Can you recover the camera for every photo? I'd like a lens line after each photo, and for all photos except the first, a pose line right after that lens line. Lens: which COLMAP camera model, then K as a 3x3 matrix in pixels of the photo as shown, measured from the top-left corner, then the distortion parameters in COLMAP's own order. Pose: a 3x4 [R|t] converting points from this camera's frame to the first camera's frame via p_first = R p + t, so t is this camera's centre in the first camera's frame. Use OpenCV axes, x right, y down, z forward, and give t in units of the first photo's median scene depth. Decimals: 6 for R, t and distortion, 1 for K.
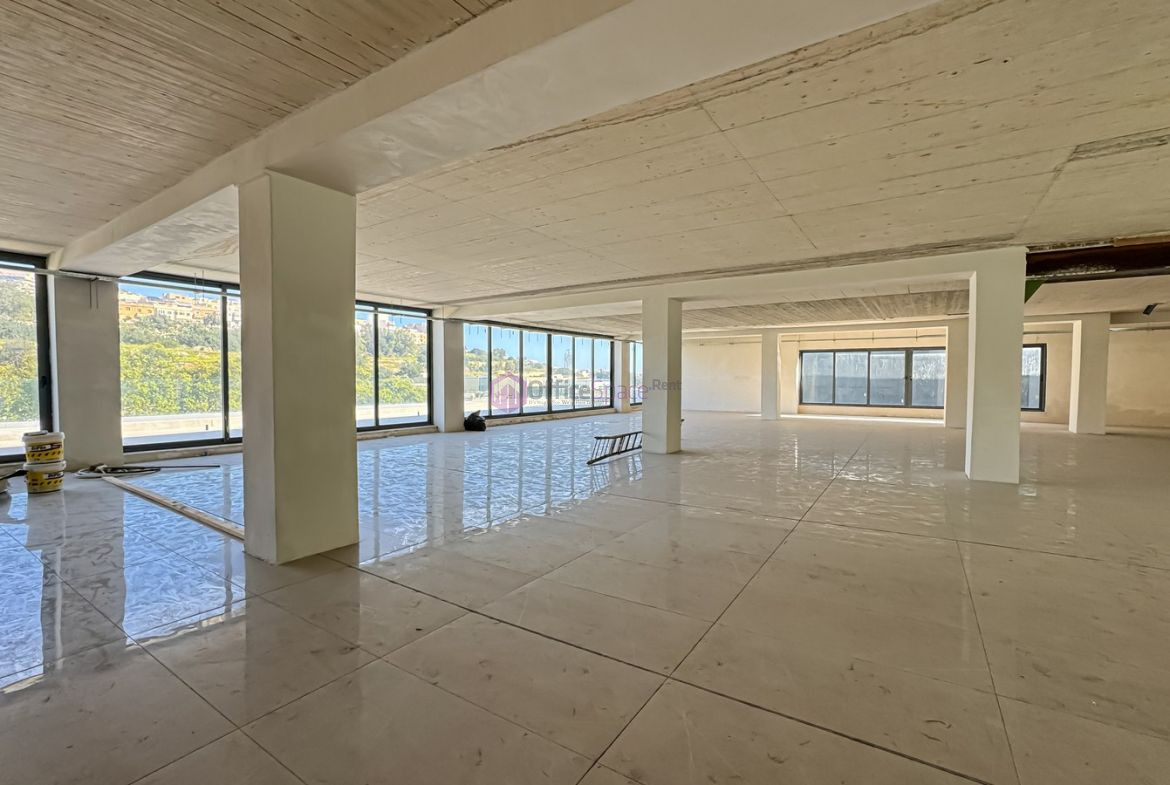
lens RADIAL K [[510.3, 0, 586.2], [0, 510.3, 396.3], [0, 0, 1]] dist [-0.036567, 0.016550]
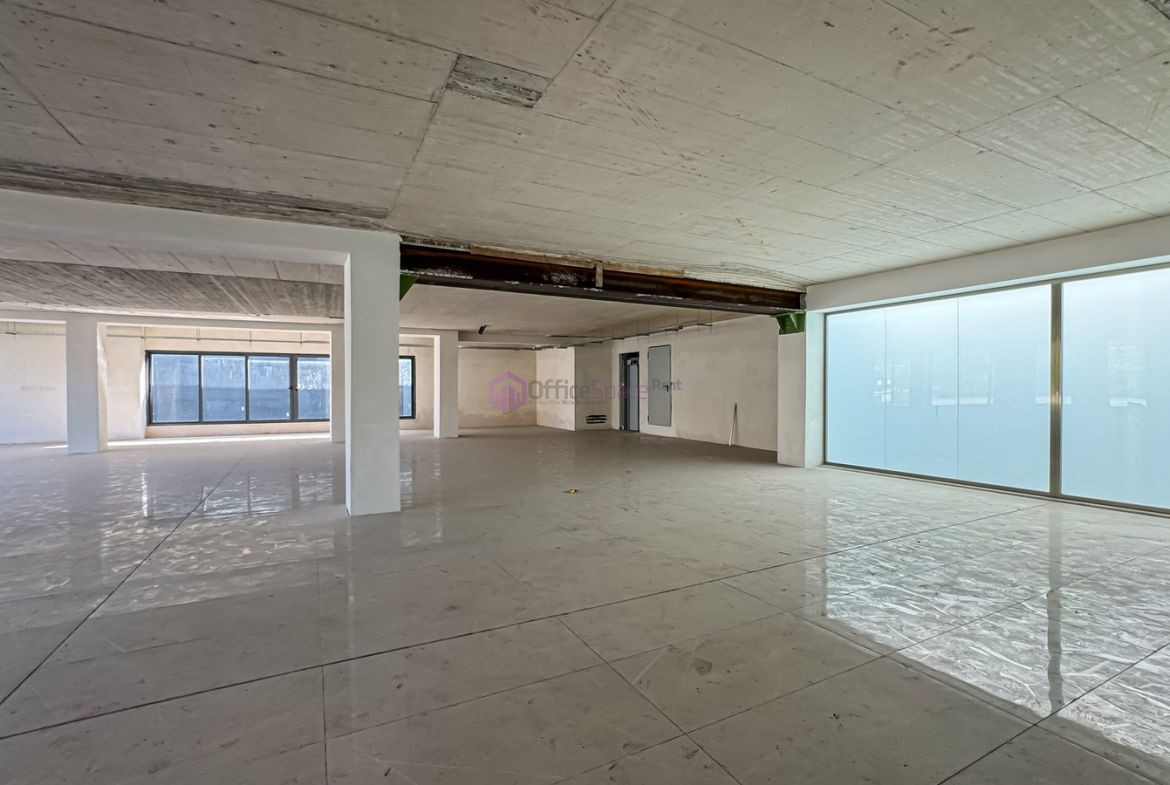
lens RADIAL K [[530.9, 0, 585.0], [0, 530.9, 392.5], [0, 0, 1]] dist [-0.035838, 0.020325]
pose [[0.491146, -0.007925, 0.871041, 0.098499], [0.033401, 0.999395, -0.009741, -0.003070], [-0.870437, 0.033878, 0.491113, 0.116170]]
